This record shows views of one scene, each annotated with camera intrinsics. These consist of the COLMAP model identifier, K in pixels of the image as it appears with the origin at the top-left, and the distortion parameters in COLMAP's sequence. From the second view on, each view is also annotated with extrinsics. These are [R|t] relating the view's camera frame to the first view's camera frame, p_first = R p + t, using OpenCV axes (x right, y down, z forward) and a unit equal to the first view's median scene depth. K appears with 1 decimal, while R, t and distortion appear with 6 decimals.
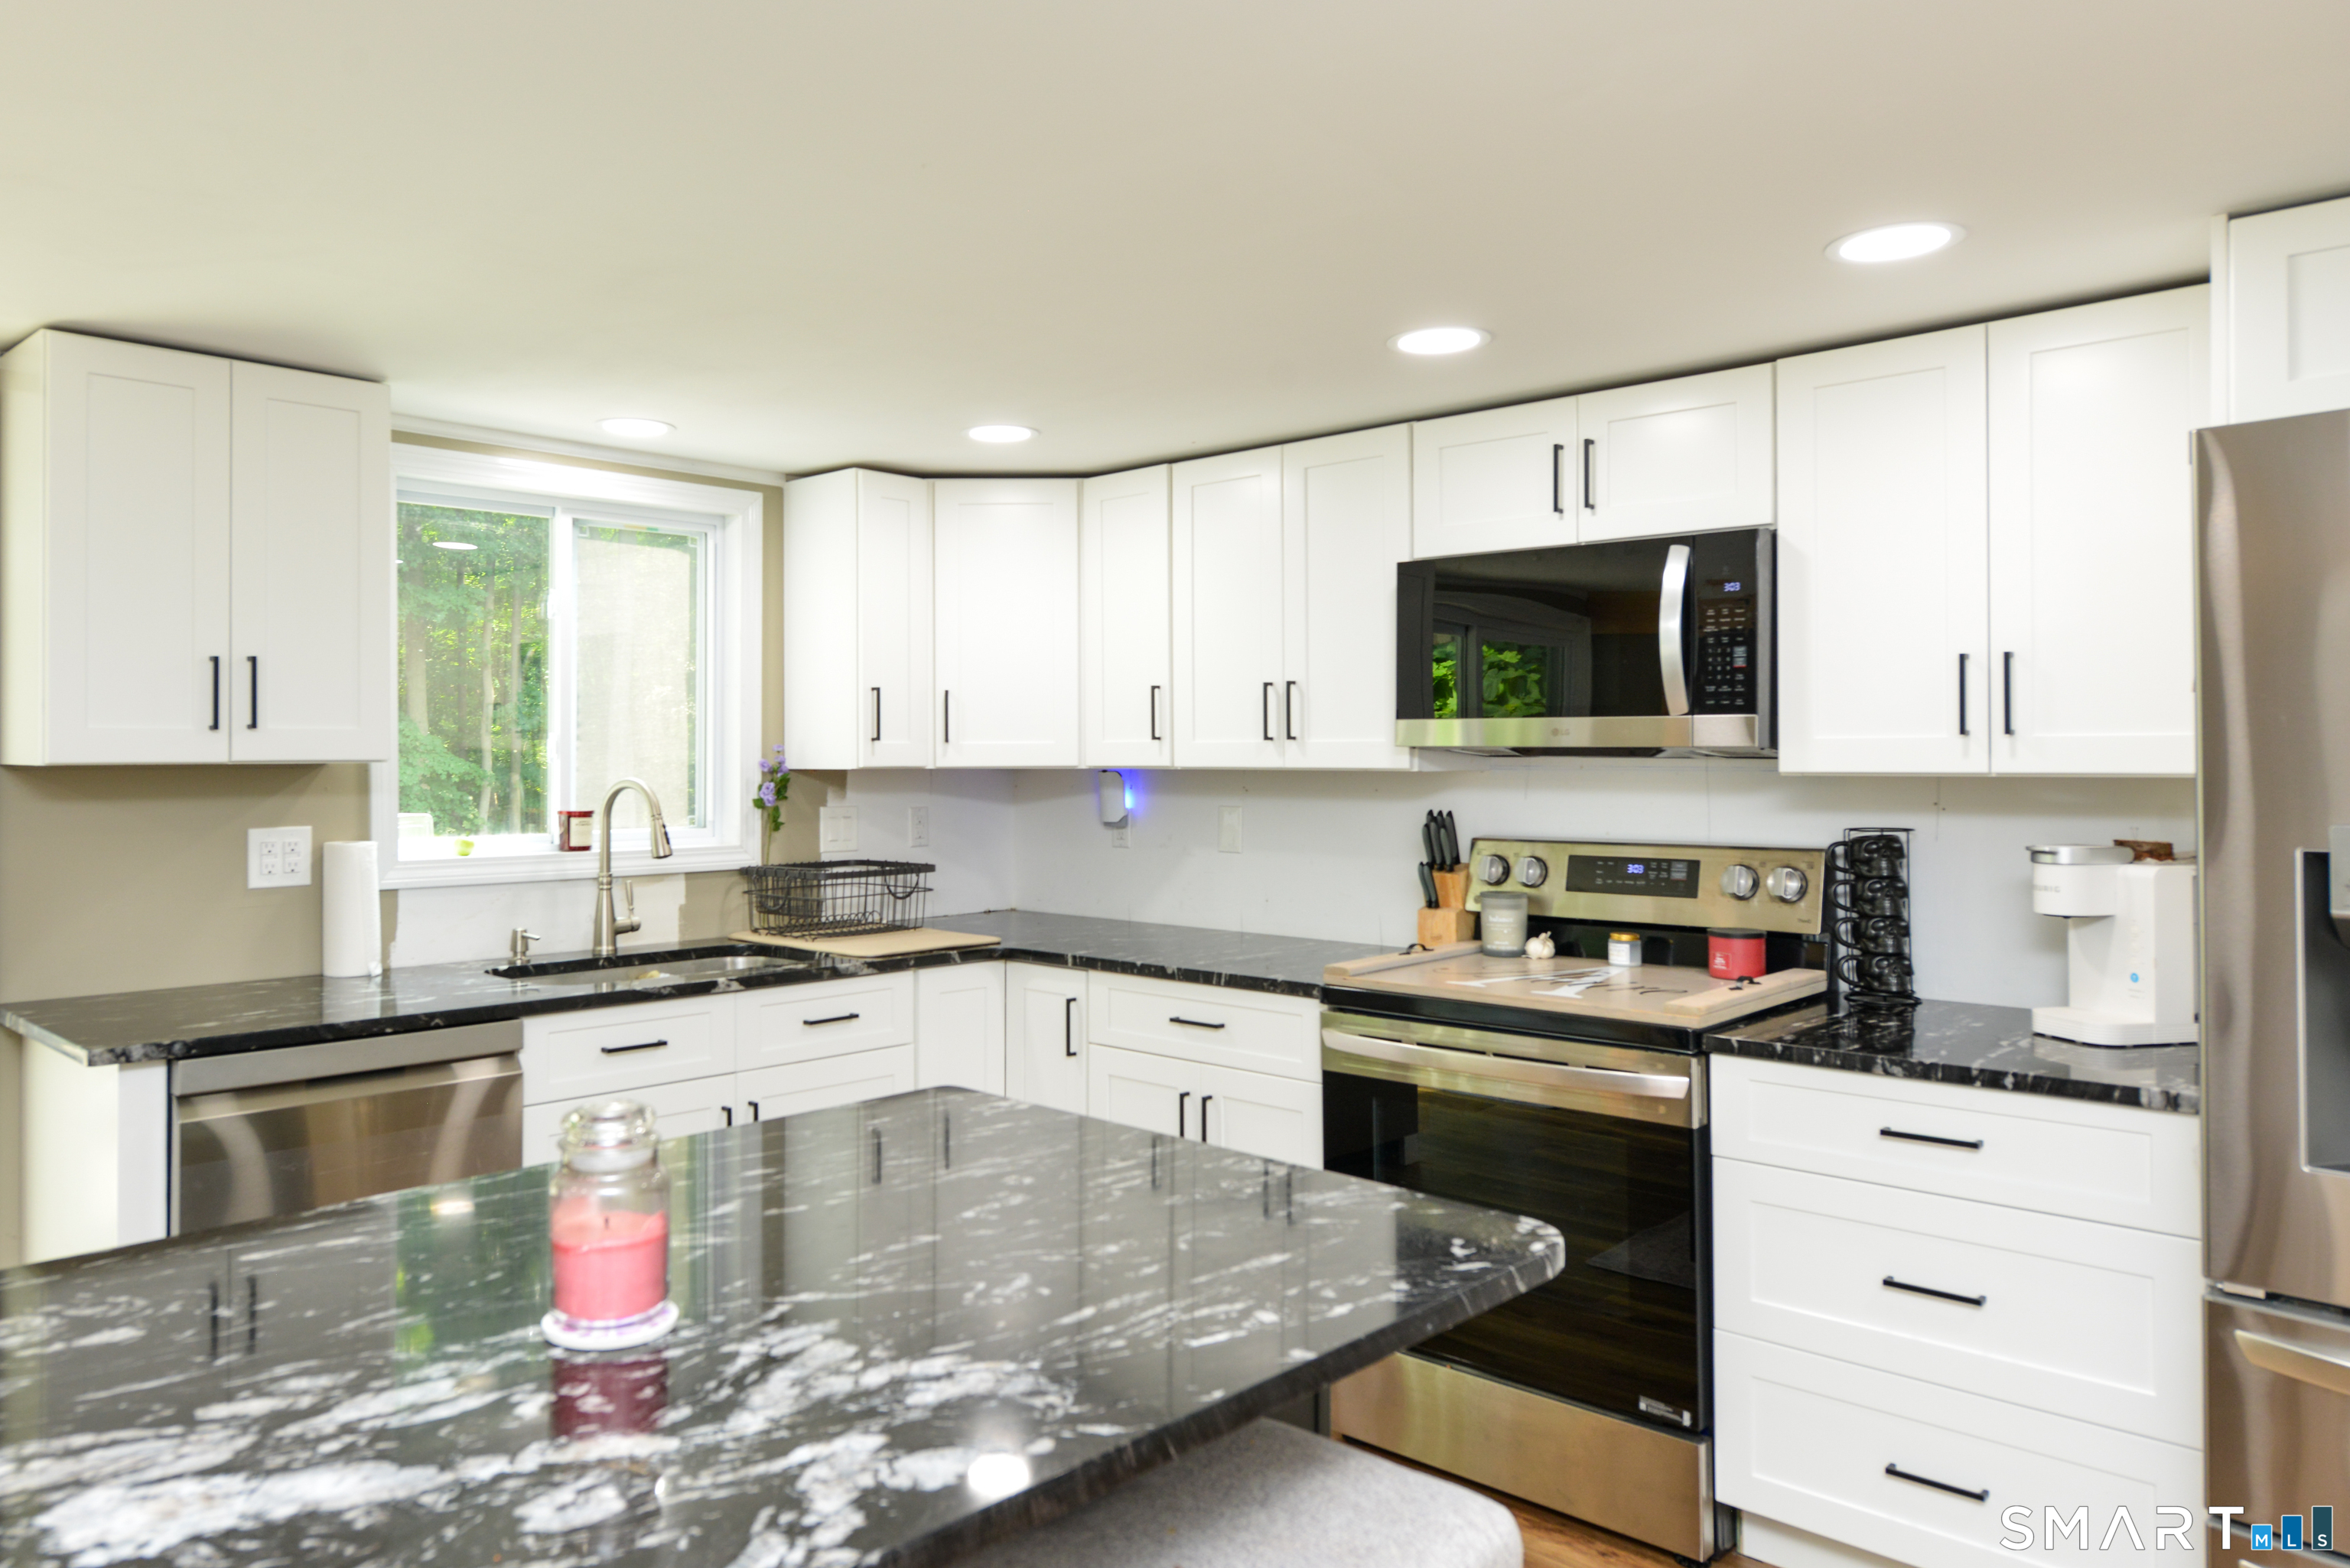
lens RADIAL K [[1574.2, 0, 1042.7], [0, 1574.2, 742.8], [0, 0, 1]] dist [0.006223, 0.001267]
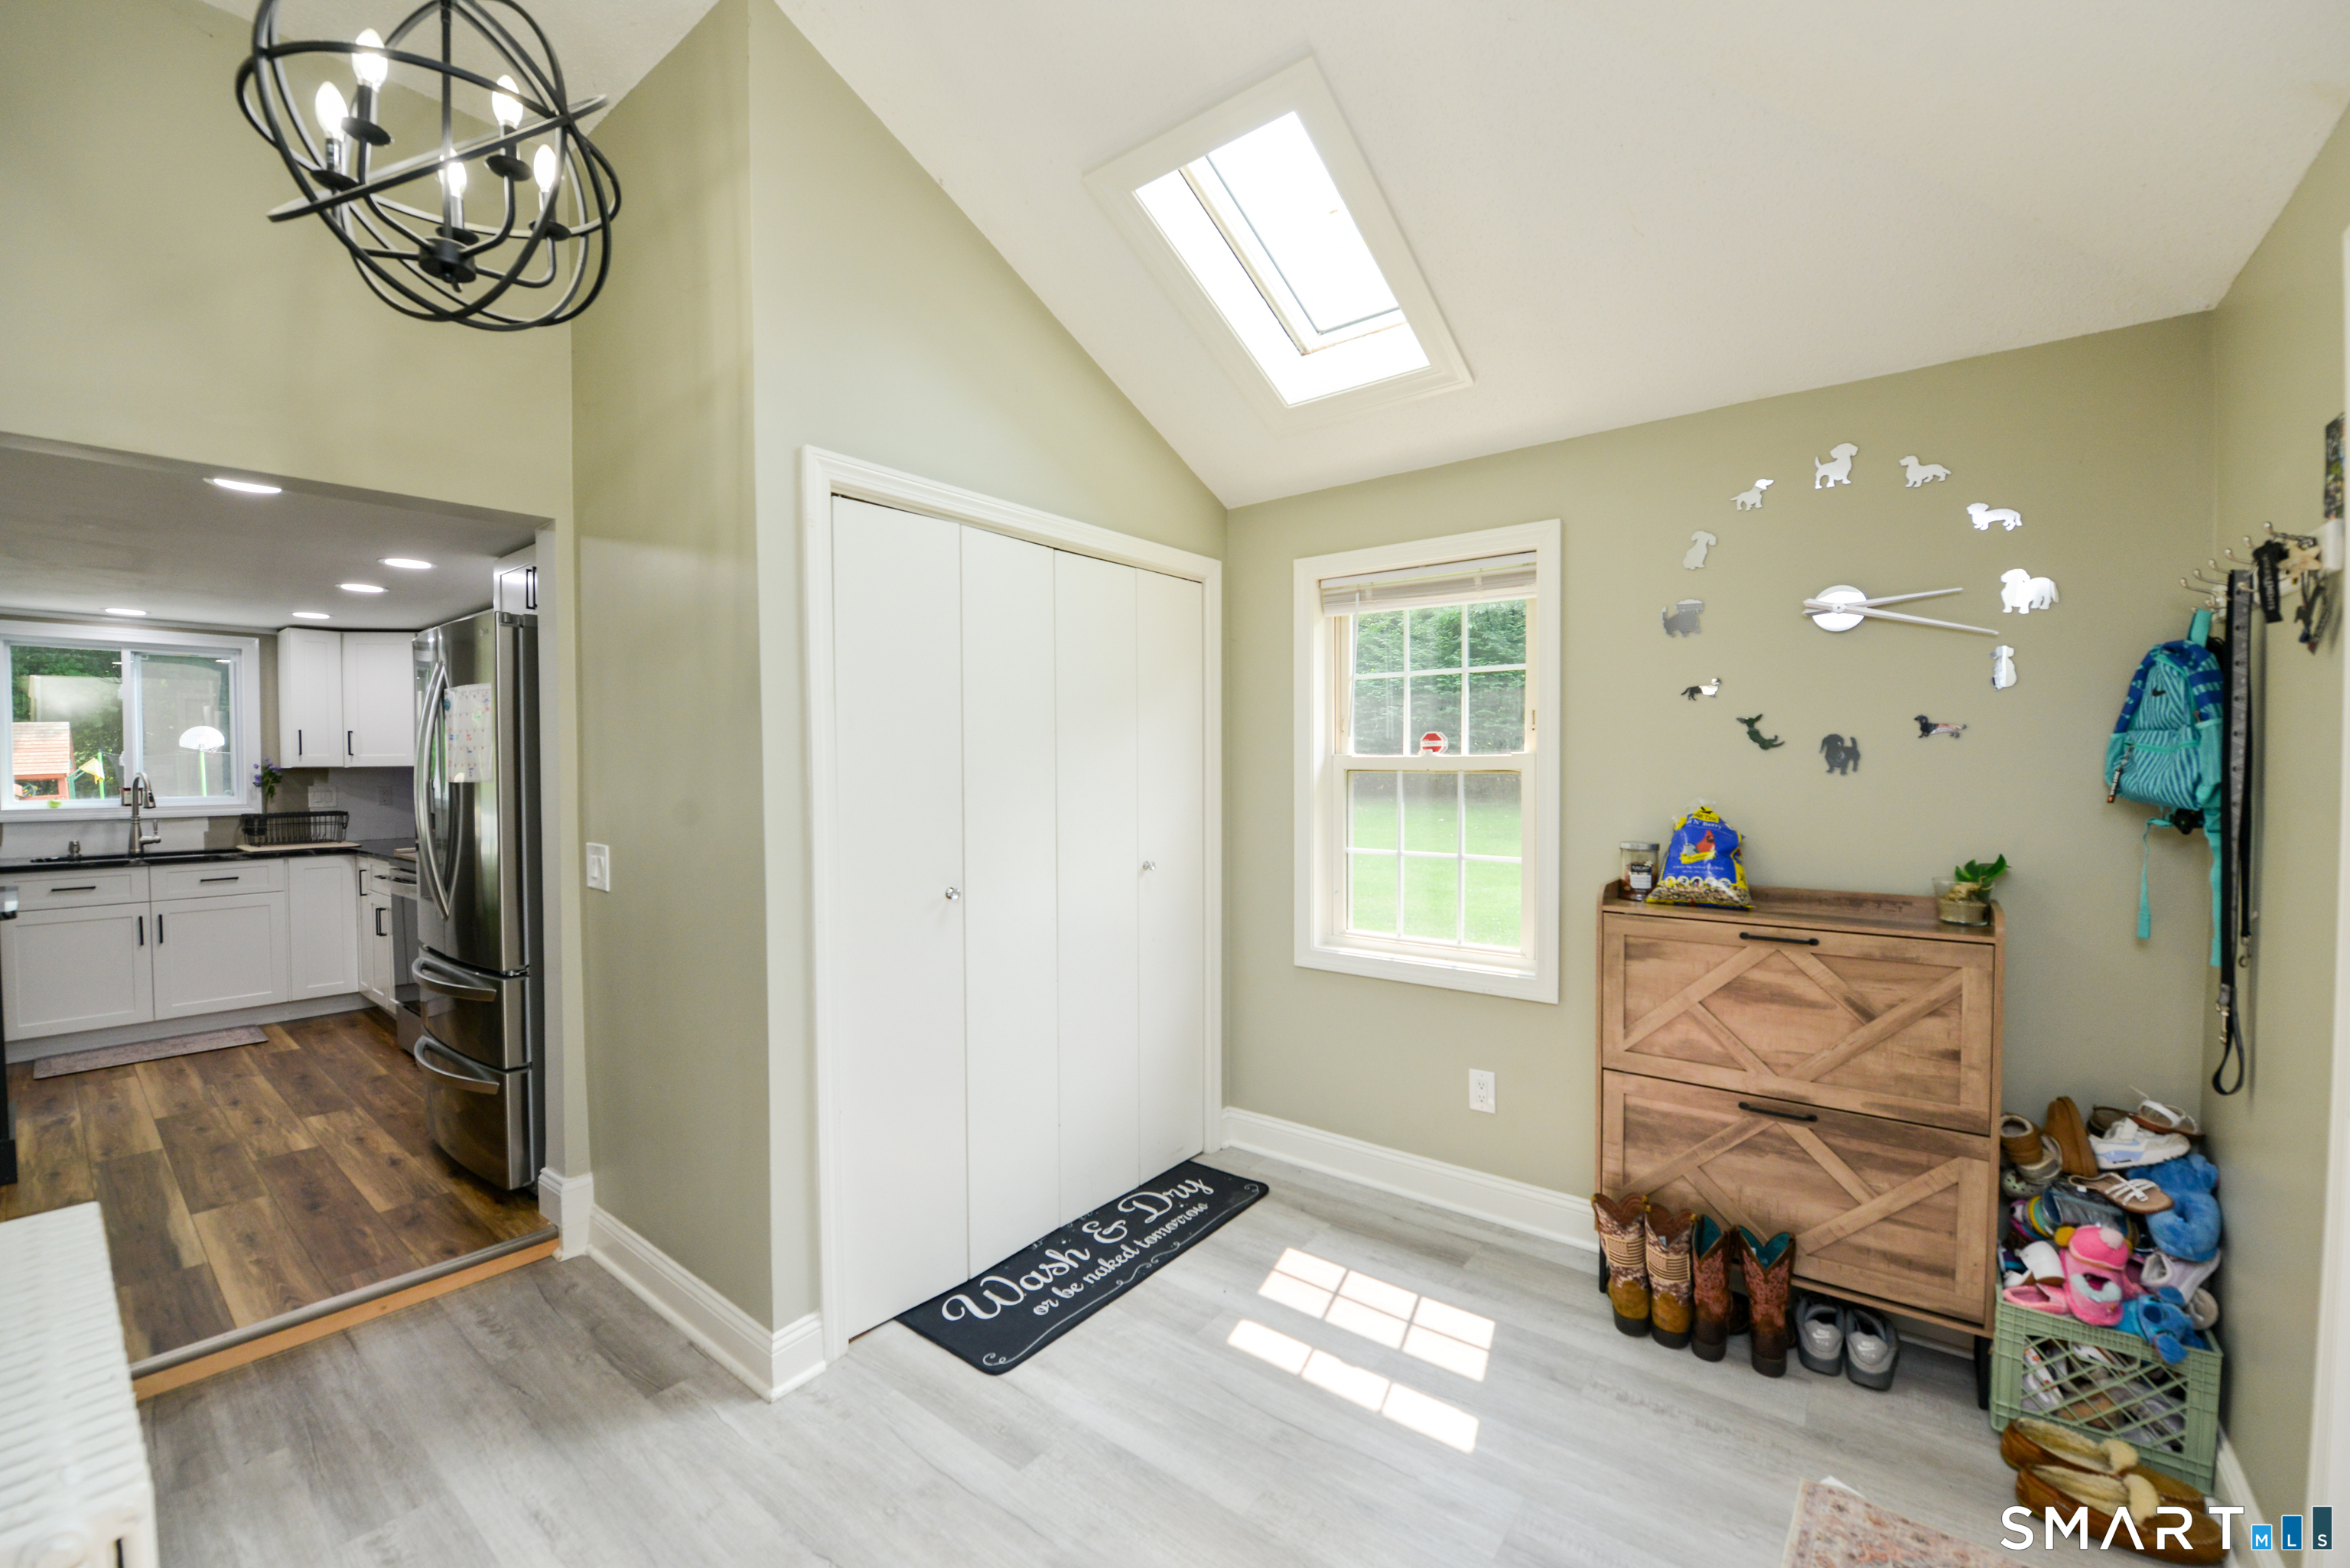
lens RADIAL K [[934.5, 0, 1187.3], [0, 934.5, 782.2], [0, 0, 1]] dist [-0.021459, -0.000216]
pose [[0.990337, -0.004208, 0.138619, 1.150043], [0.000645, 0.999668, 0.025739, 0.005264], [-0.138681, -0.025401, 0.990011, -0.510629]]
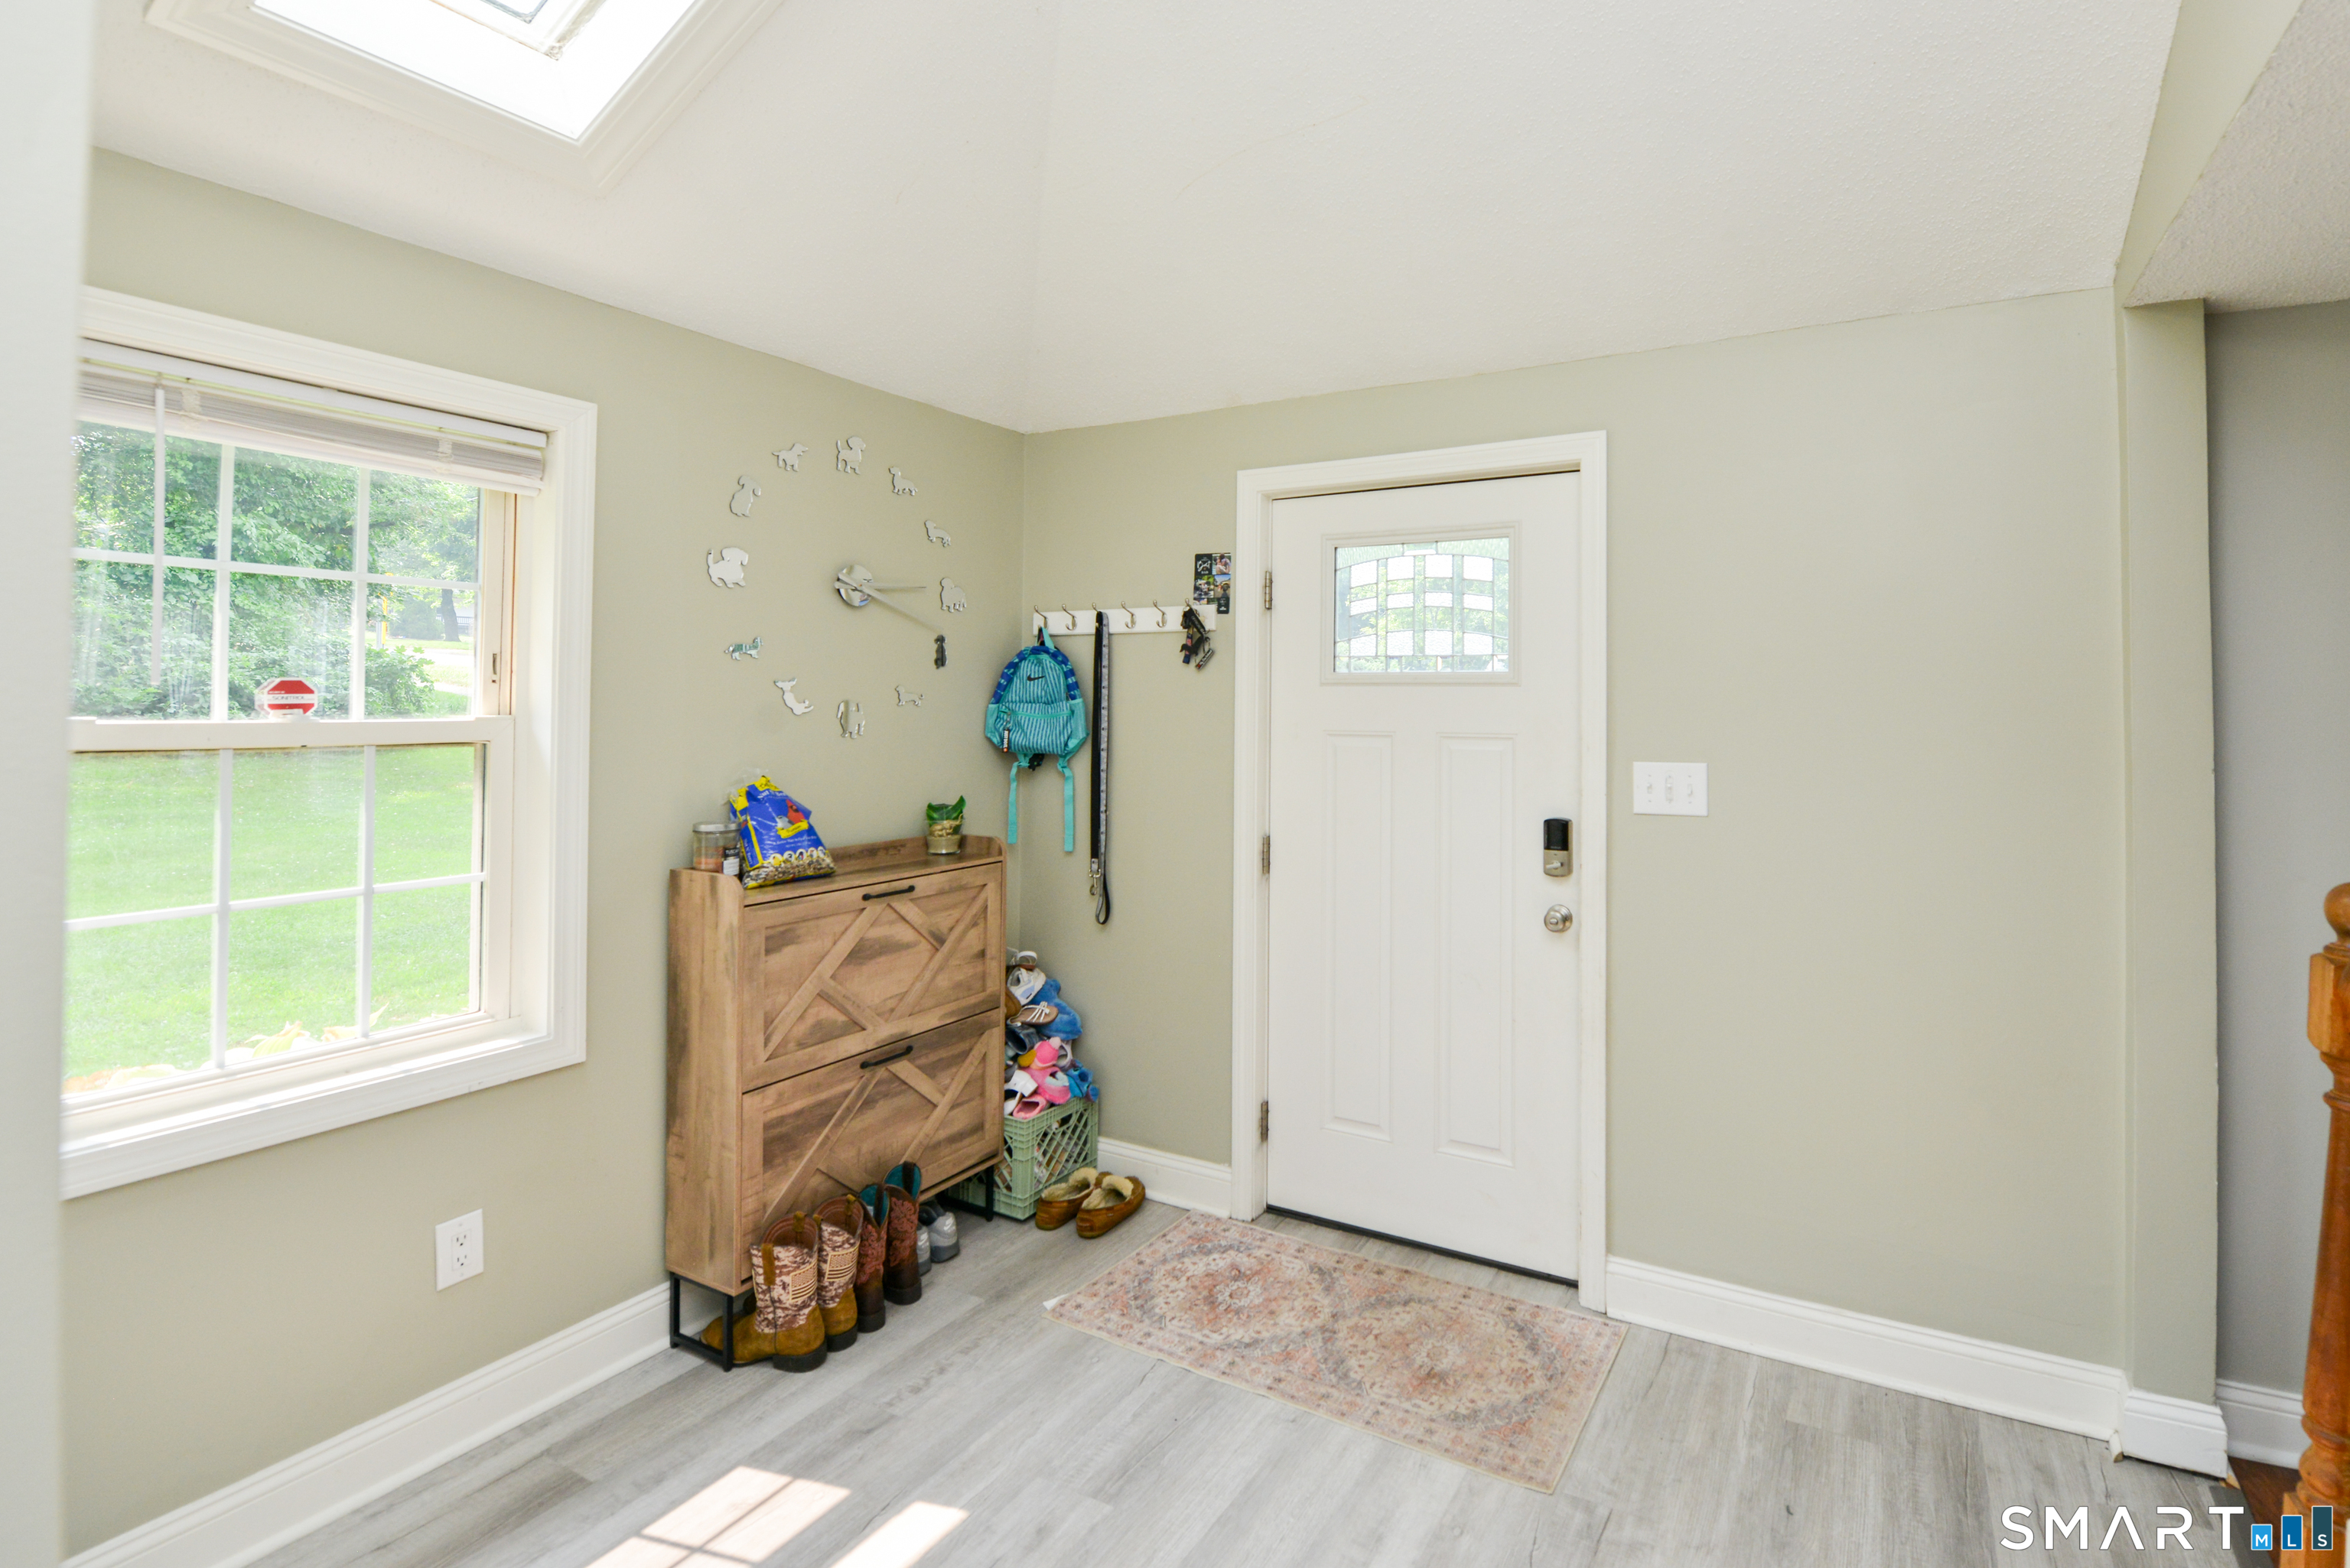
lens RADIAL K [[1093.2, 0, 1318.9], [0, 1093.2, 671.0], [0, 0, 1]] dist [-0.020532, -0.000091]
pose [[-0.317948, 0.031013, 0.947601, 0.756161], [-0.008542, 0.999331, -0.035572, -0.008655], [-0.948070, -0.019404, -0.317470, 0.043578]]
